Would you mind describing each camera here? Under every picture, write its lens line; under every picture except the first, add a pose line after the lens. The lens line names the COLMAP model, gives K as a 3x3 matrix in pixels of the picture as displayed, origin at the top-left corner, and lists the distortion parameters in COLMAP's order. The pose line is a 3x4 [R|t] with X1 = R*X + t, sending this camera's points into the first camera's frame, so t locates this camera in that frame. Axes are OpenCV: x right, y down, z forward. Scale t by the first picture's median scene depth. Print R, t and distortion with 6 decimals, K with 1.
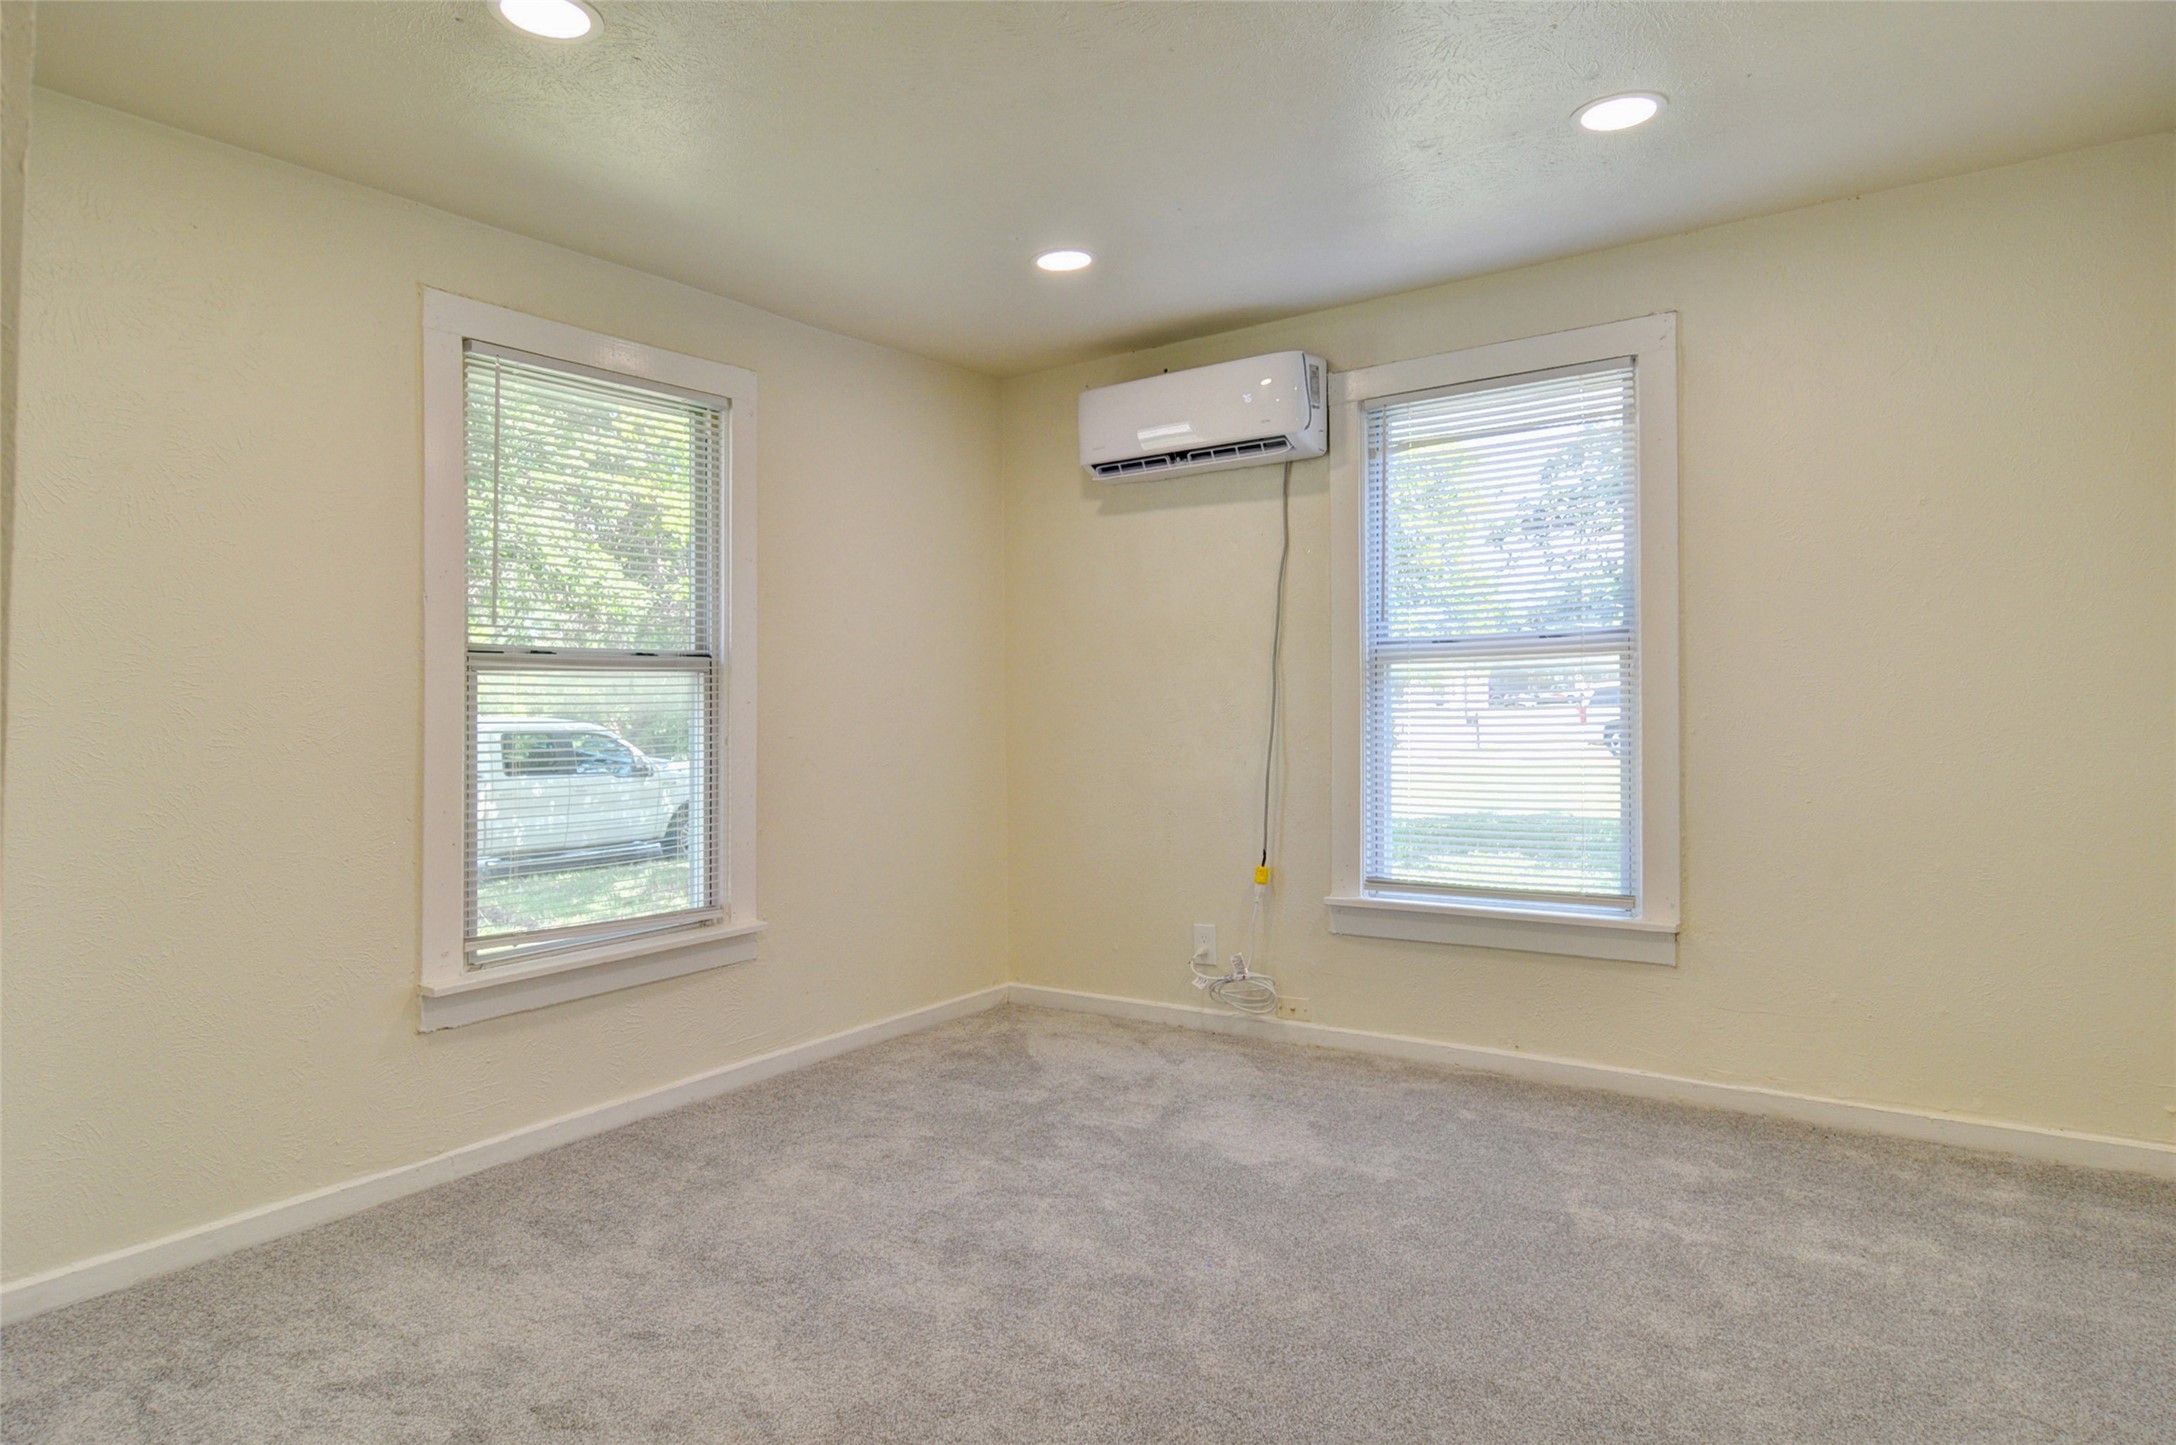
lens RADIAL K [[1262.6, 0, 1088.0], [0, 1262.6, 722.5], [0, 0, 1]] dist [0.031567, -0.000065]
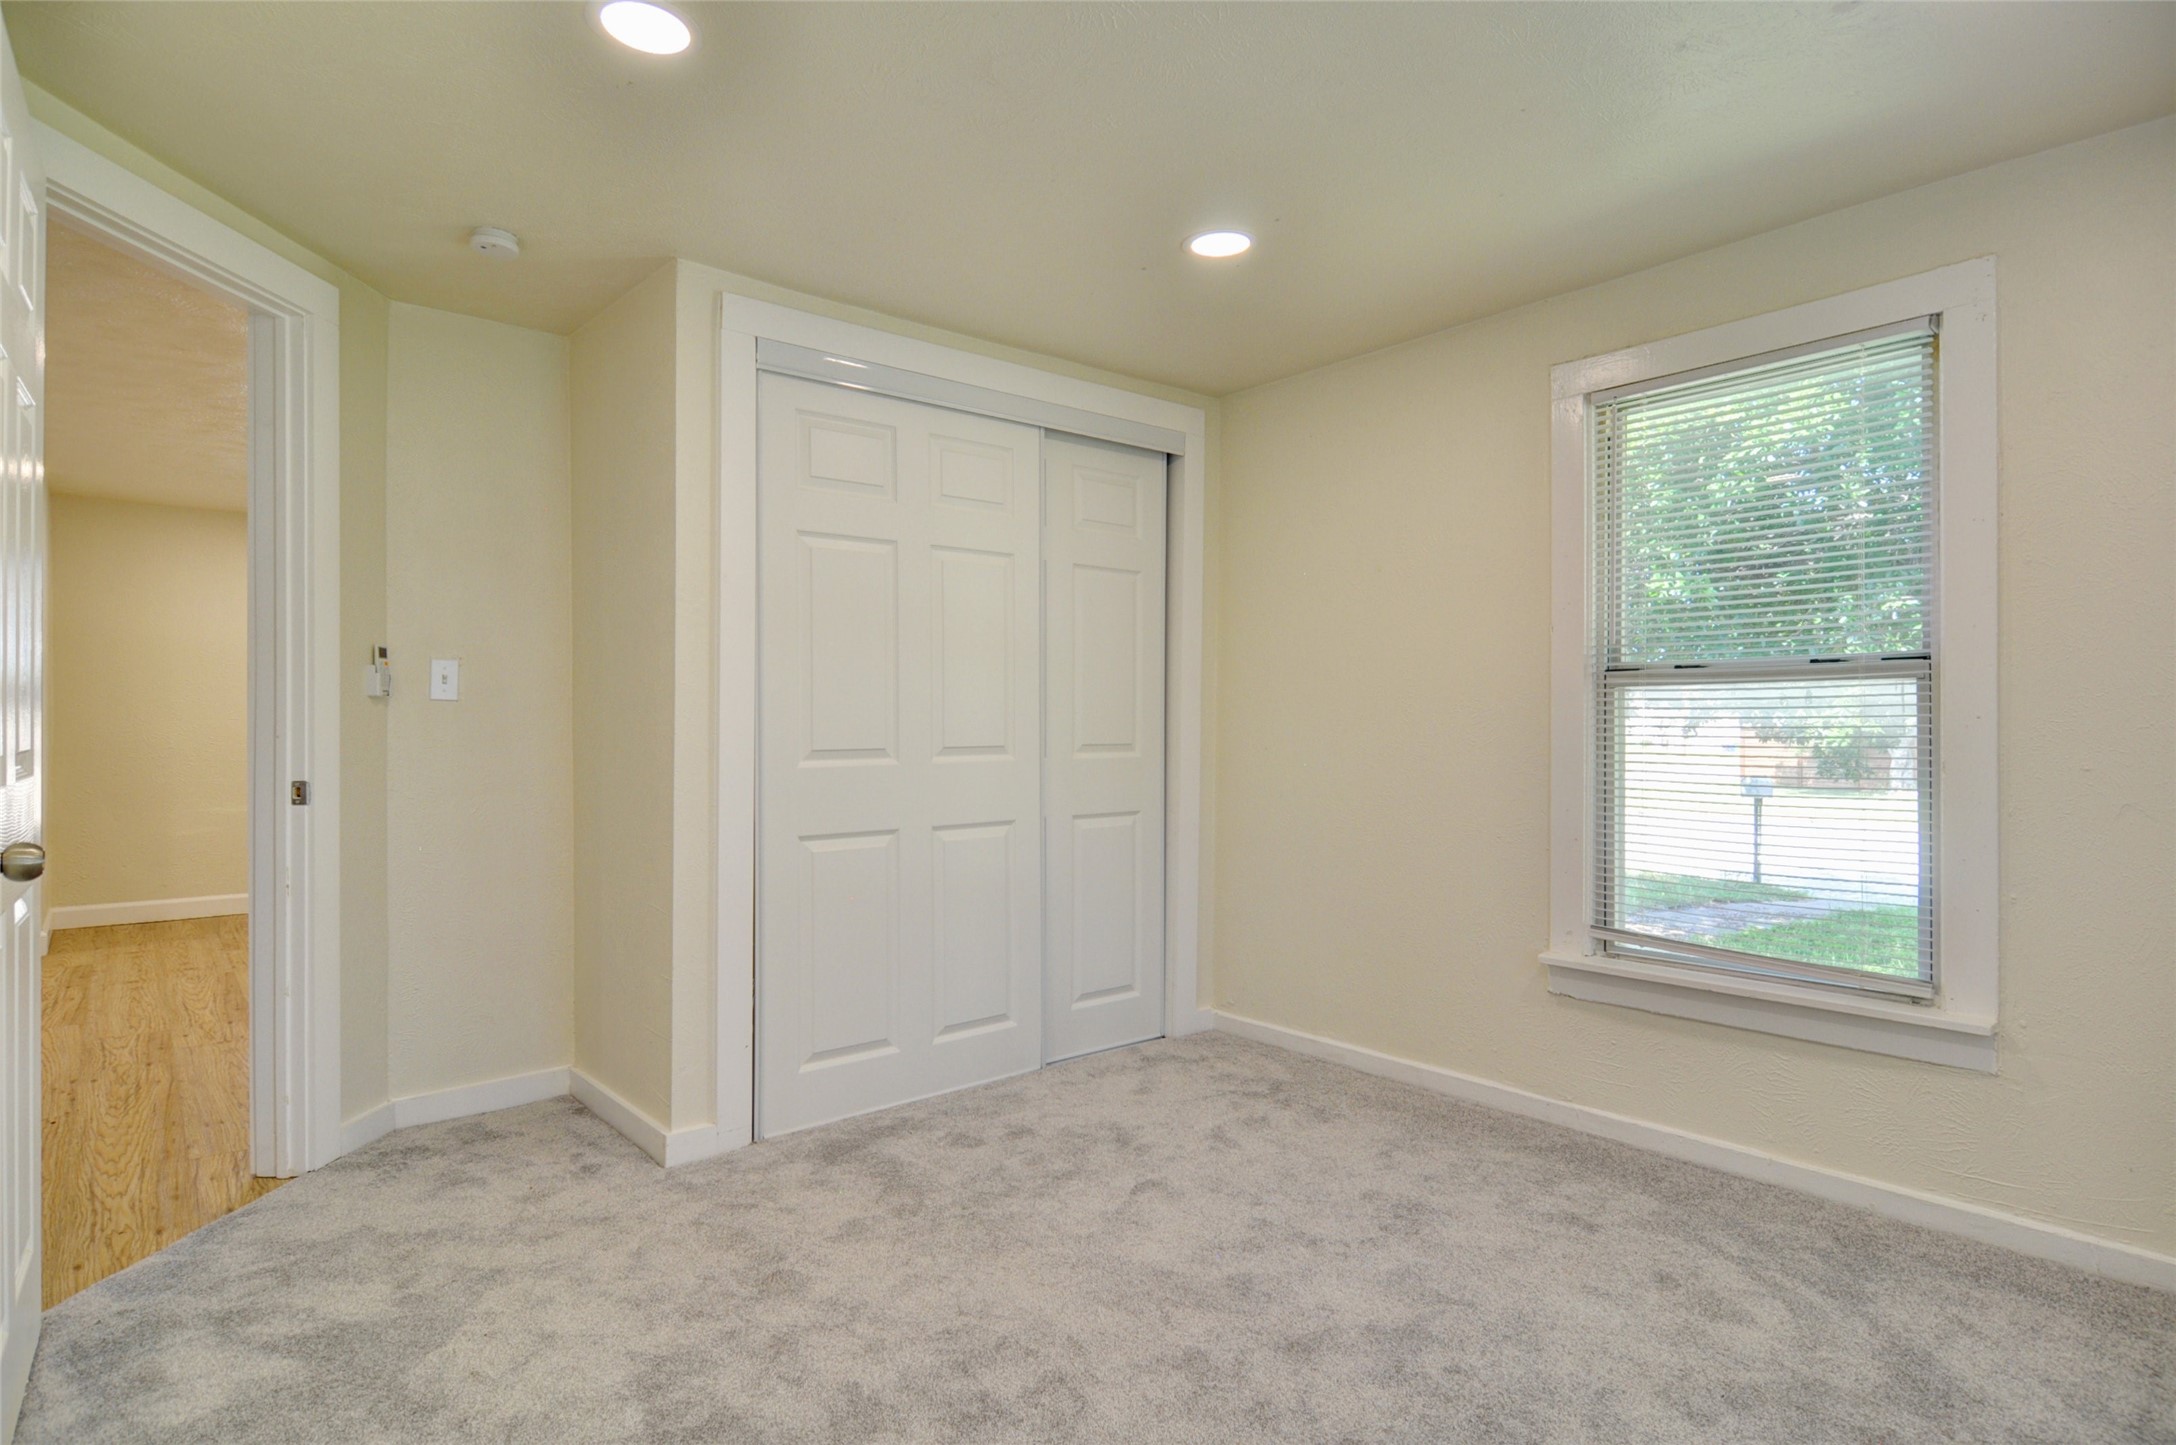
lens RADIAL K [[1142.7, 0, 1094.1], [0, 1142.7, 721.0], [0, 0, 1]] dist [-0.001009, -0.000911]
pose [[-0.234988, 0.017182, -0.971846, 0.553555], [-0.008635, 0.999767, 0.019764, -0.025389], [0.971960, 0.013037, -0.234785, 0.749052]]
